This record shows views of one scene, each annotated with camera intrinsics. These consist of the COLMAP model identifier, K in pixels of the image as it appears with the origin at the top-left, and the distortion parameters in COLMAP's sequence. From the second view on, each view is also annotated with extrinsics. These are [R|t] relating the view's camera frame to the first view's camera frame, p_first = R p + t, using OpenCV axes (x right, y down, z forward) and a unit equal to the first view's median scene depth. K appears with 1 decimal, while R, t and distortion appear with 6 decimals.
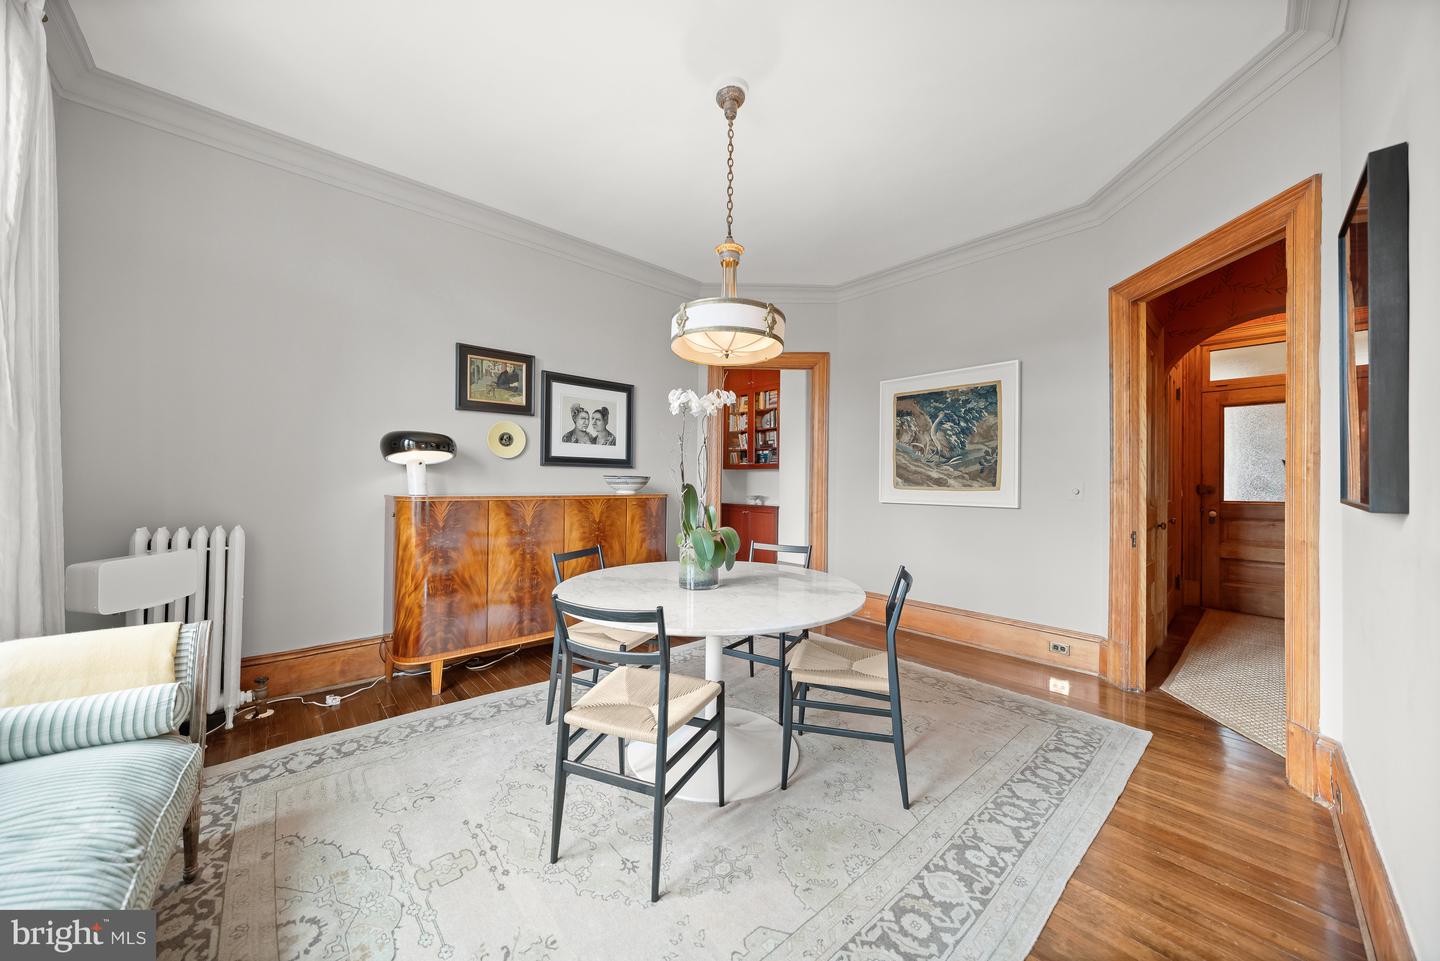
lens RADIAL K [[484.5, 0, 720.0], [0, 484.5, 480.5], [0, 0, 1]] dist [-0.001738, -0.000015]
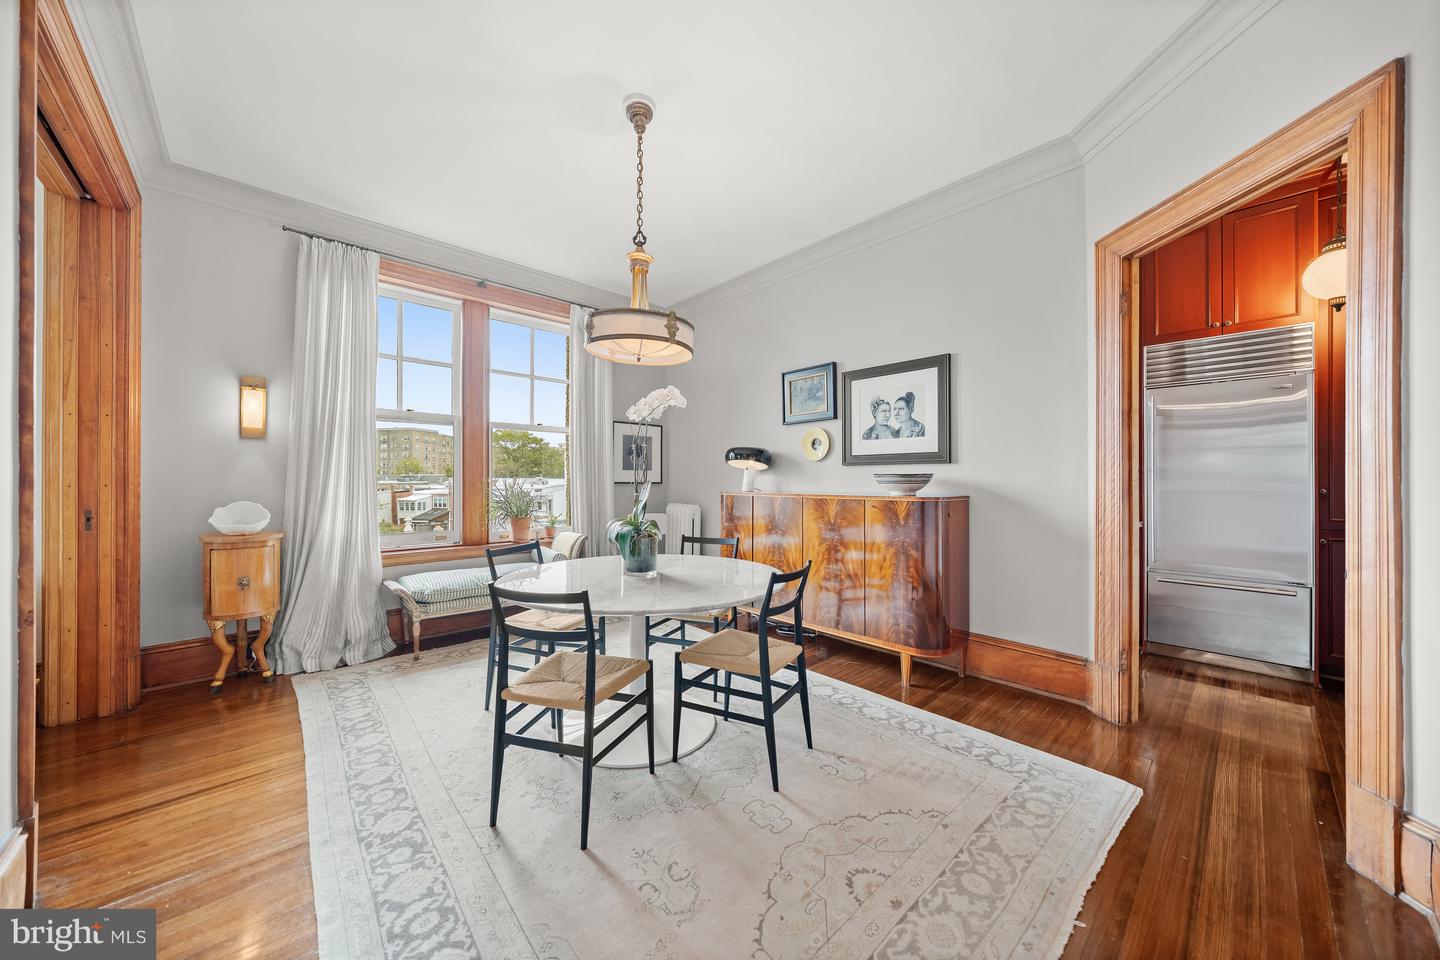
lens RADIAL K [[505.5, 0, 720.0], [0, 505.5, 480.0], [0, 0, 1]] dist [-0.001394, -0.000118]
pose [[0.013322, -0.010430, -0.999857, 1.115115], [0.002260, 0.999943, -0.010400, 0.016612], [0.999909, -0.002121, 0.013345, 1.158414]]
